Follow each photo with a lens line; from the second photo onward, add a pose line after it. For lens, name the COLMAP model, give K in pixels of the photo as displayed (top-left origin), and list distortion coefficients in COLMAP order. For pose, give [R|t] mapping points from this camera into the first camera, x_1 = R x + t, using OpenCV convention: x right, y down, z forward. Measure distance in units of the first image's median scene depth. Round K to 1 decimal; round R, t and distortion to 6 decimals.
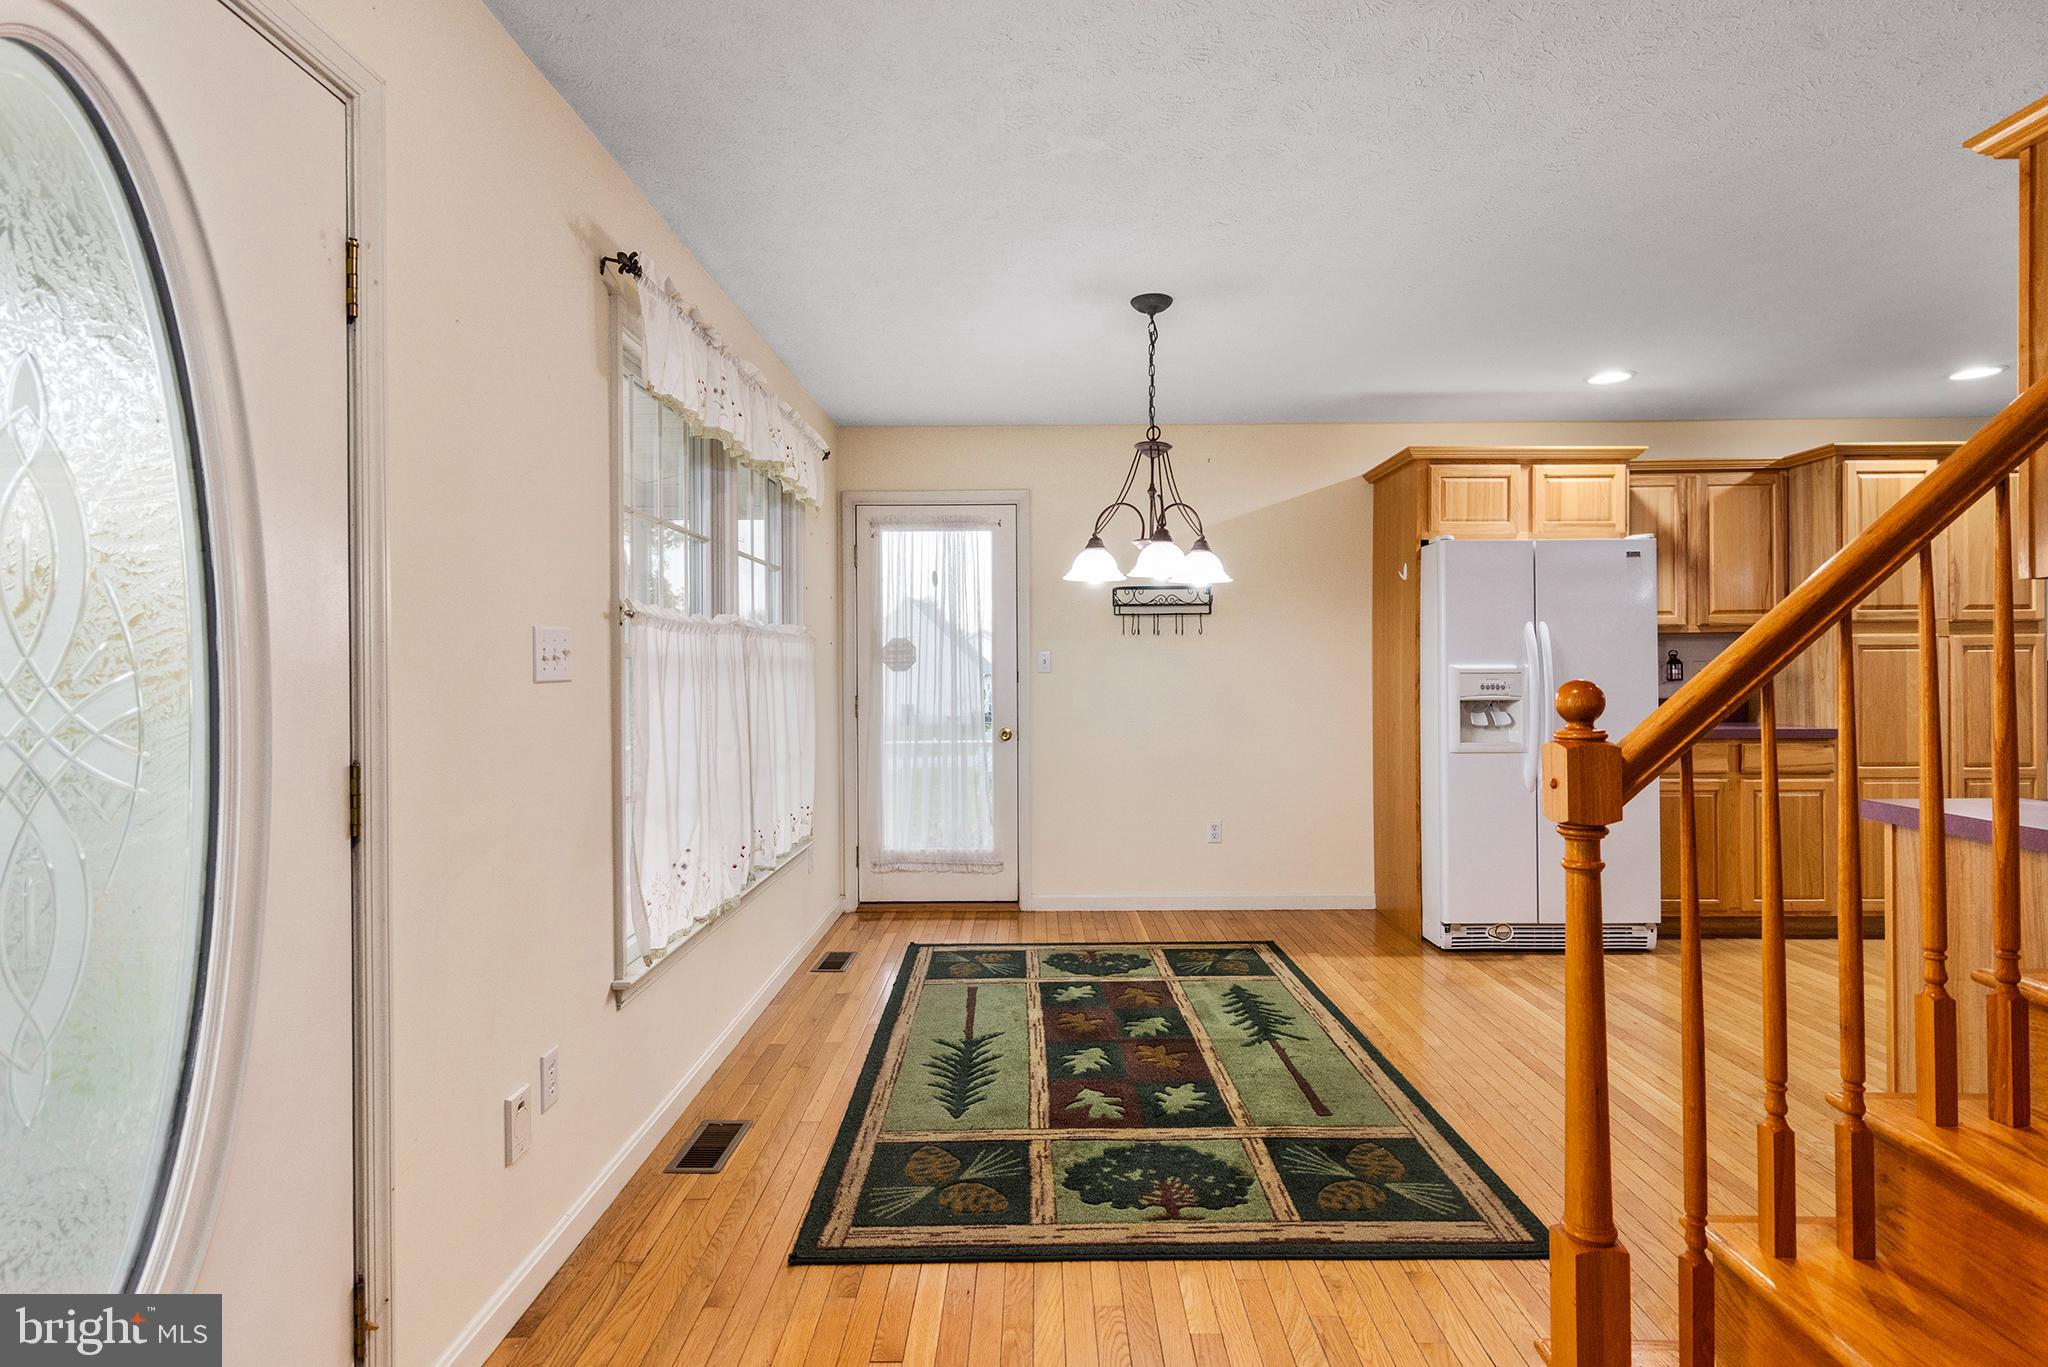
lens RADIAL K [[1036.0, 0, 1022.8], [0, 1036.0, 667.9], [0, 0, 1]] dist [-0.000096, 0.000346]
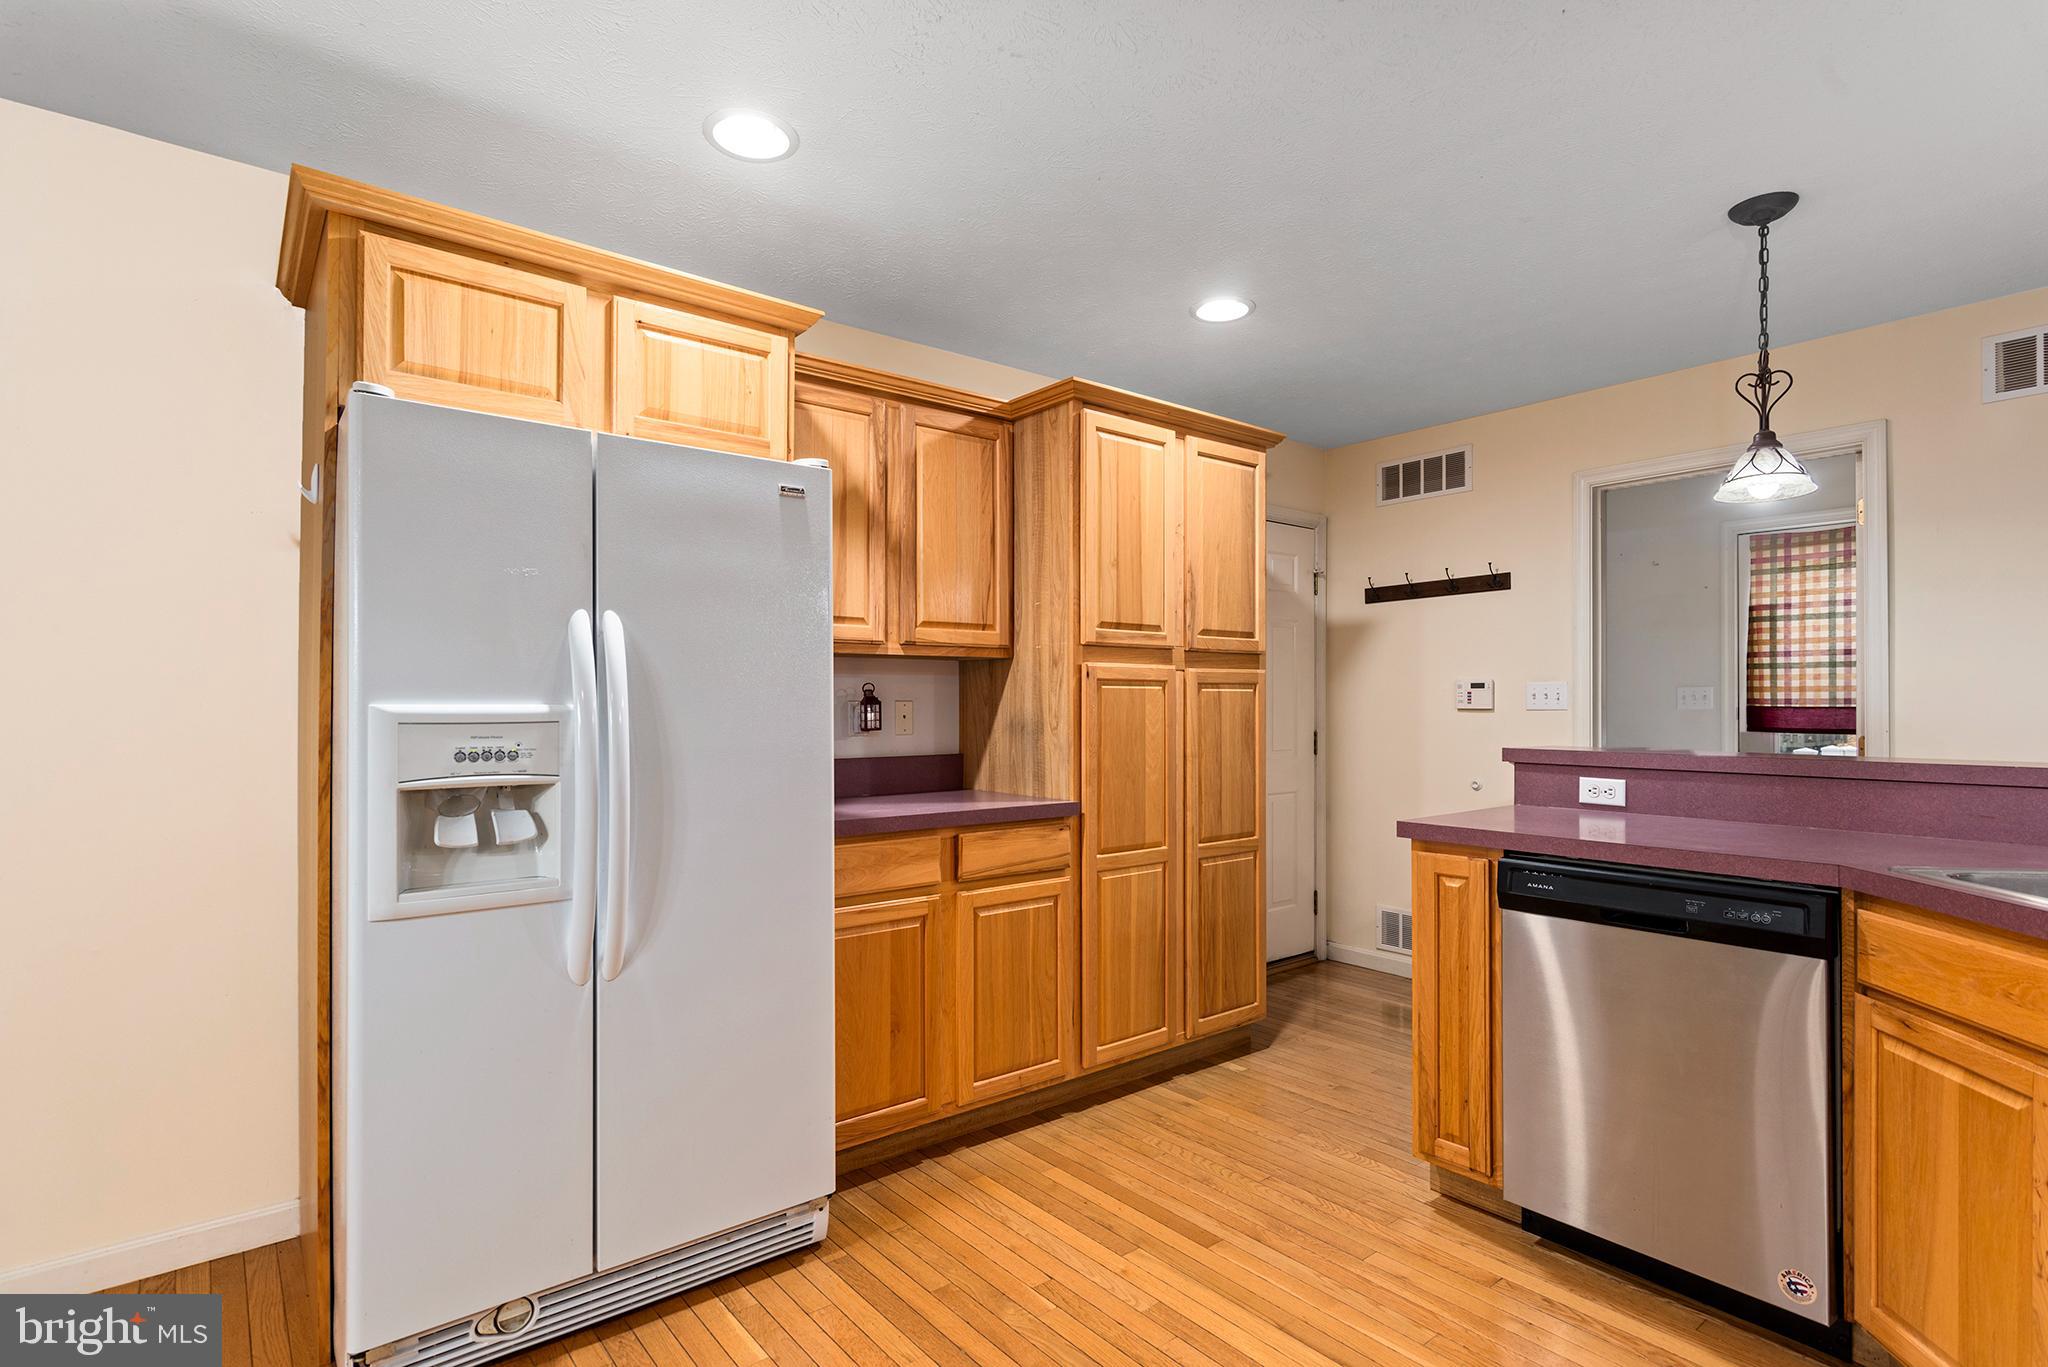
lens RADIAL K [[1010.5, 0, 1032.0], [0, 1010.5, 701.0], [0, 0, 1]] dist [0.002833, 0.000633]
pose [[0.767929, 0.008066, 0.640484, 0.355074], [-0.004778, 0.999965, -0.006865, -0.002559], [-0.640517, 0.002211, 0.767941, 0.530276]]
